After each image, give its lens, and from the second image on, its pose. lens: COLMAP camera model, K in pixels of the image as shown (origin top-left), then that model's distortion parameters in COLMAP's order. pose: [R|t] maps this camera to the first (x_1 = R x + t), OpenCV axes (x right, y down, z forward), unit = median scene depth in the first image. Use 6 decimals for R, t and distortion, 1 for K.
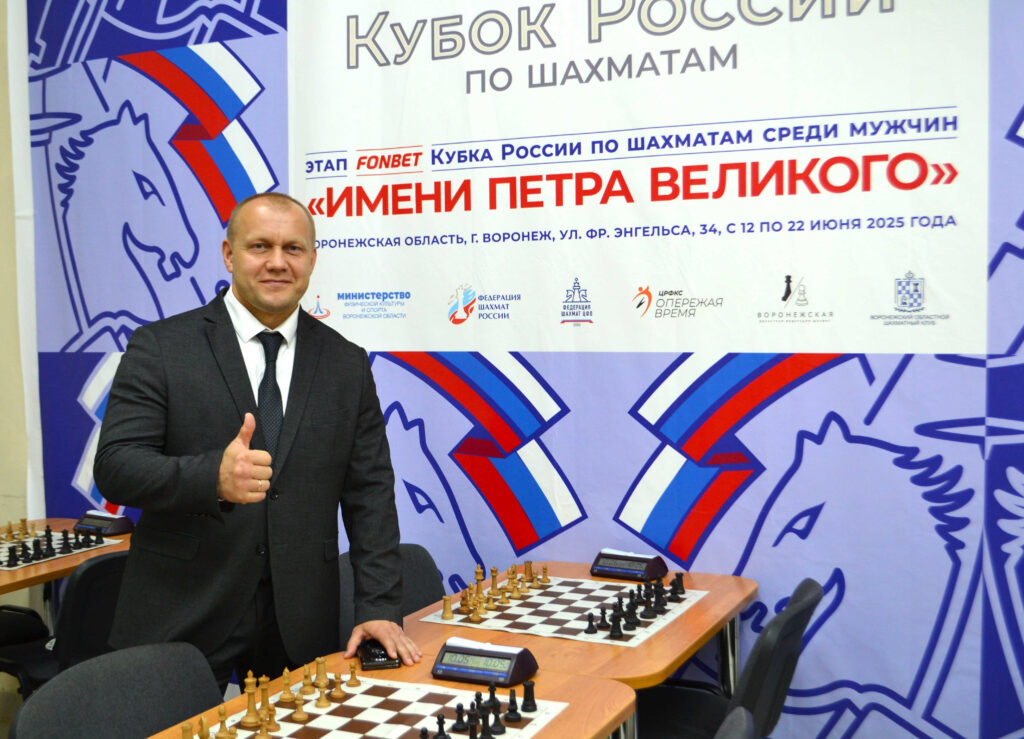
lens RADIAL K [[1219.9, 0, 512.0], [0, 1219.9, 369.5], [0, 0, 1]] dist [-0.065660, -0.010536]
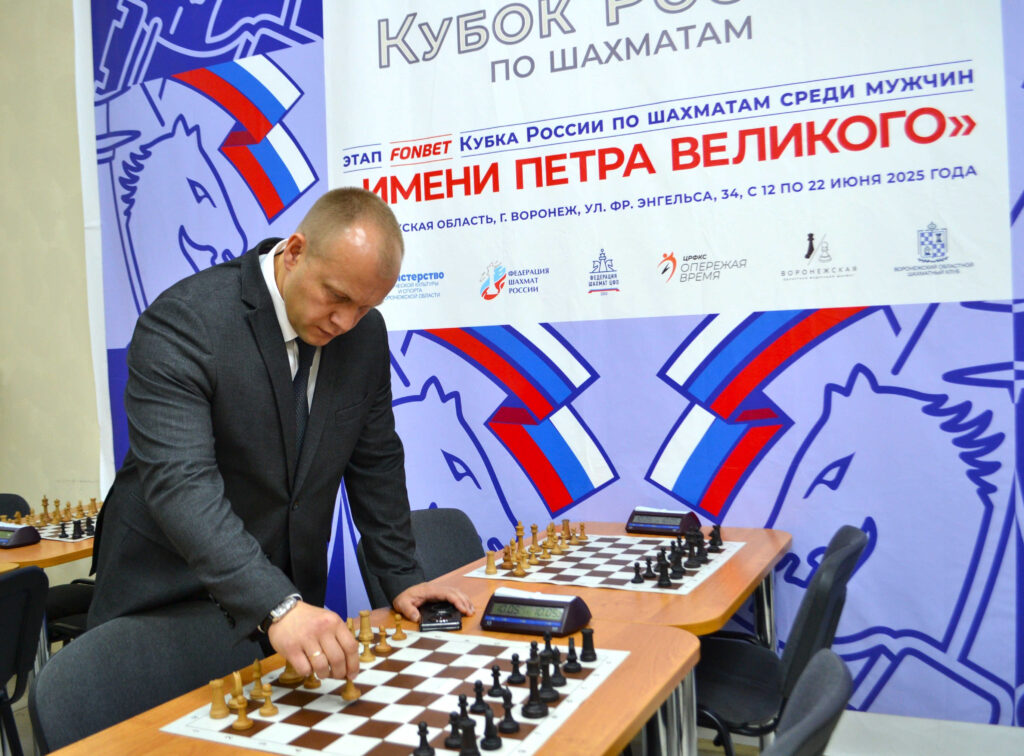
lens RADIAL K [[981.8, 0, 495.2], [0, 981.8, 378.7], [0, 0, 1]] dist [-0.085965, 0.004913]
pose [[0.999248, -0.028541, -0.026236, -0.020781], [0.028044, 0.999424, -0.019120, 0.051447], [0.026767, 0.018370, 0.999473, 0.164423]]
